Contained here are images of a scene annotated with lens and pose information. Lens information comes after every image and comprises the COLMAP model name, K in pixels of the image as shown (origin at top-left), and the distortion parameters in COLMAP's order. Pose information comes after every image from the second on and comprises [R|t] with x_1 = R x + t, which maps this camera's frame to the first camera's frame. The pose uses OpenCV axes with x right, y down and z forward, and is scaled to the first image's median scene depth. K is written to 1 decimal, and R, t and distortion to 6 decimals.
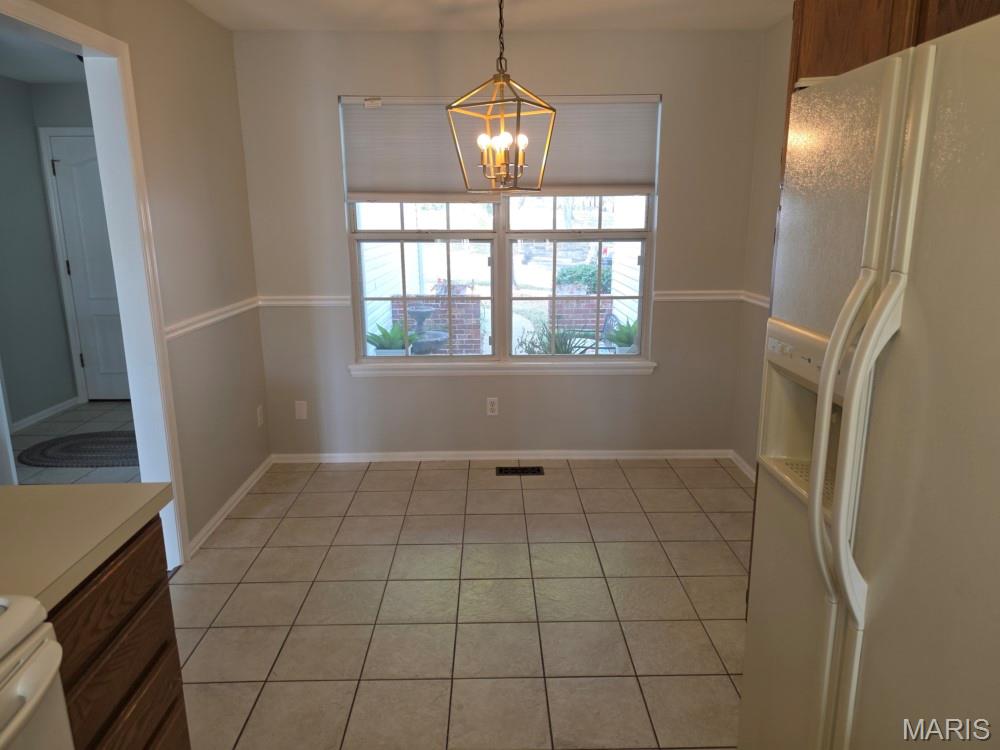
lens RADIAL K [[671.0, 0, 502.5], [0, 671.0, 364.5], [0, 0, 1]] dist [0.061656, -0.059814]
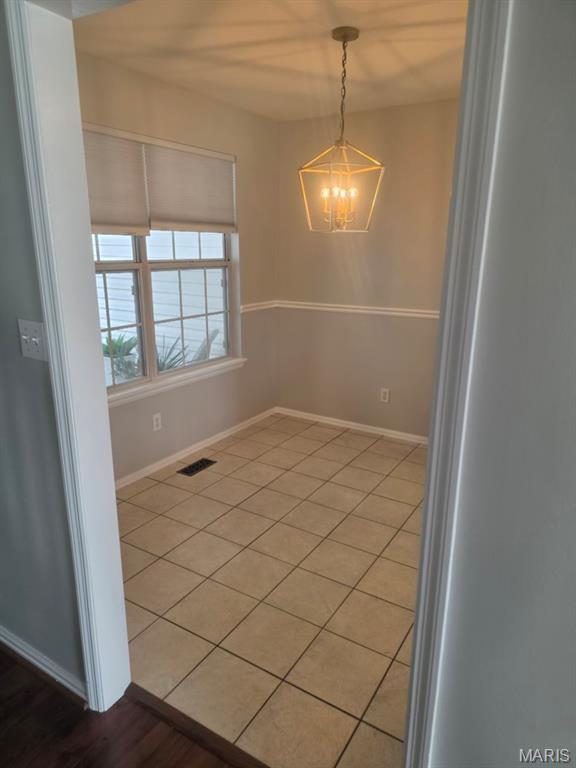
lens RADIAL K [[515.3, 0, 289.8], [0, 515.3, 390.1], [0, 0, 1]] dist [0.061656, -0.059814]
pose [[0.524974, -0.220244, 0.822128, -0.645323], [0.170198, 0.973594, 0.152141, -0.088969], [-0.833928, 0.060054, 0.548596, 0.377126]]
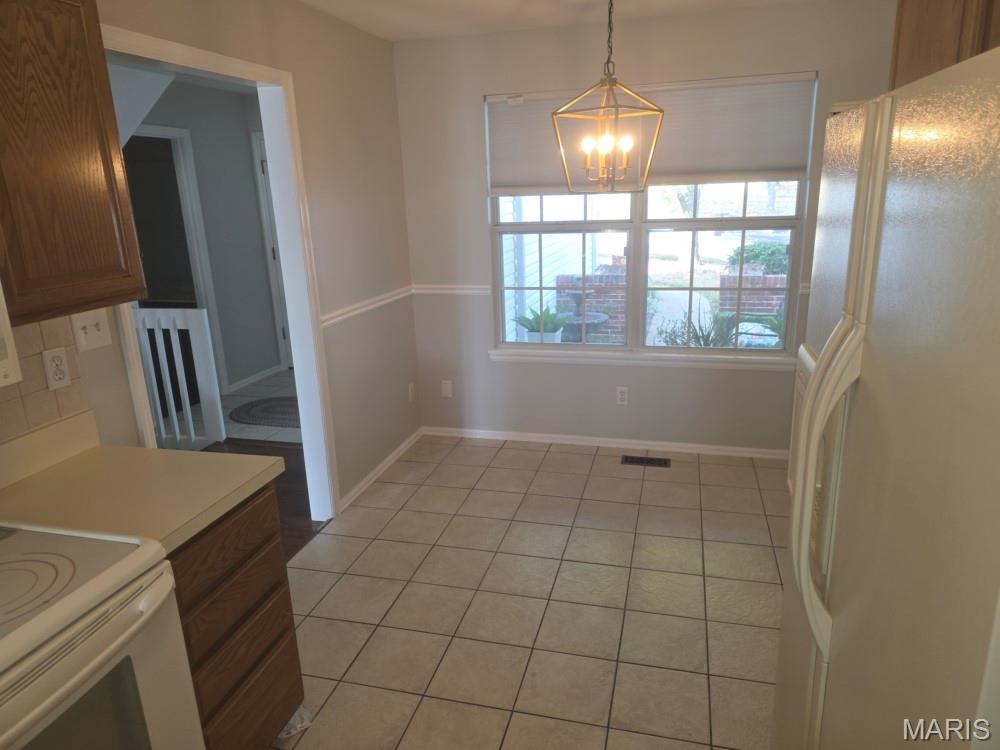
lens RADIAL K [[671.0, 0, 502.3], [0, 671.0, 374.7], [0, 0, 1]] dist [0.061656, -0.059814]
pose [[0.962212, 0.047767, -0.268080, 0.088816], [-0.033063, 0.997704, 0.059101, -0.025252], [0.270288, -0.048005, 0.961582, -0.027914]]
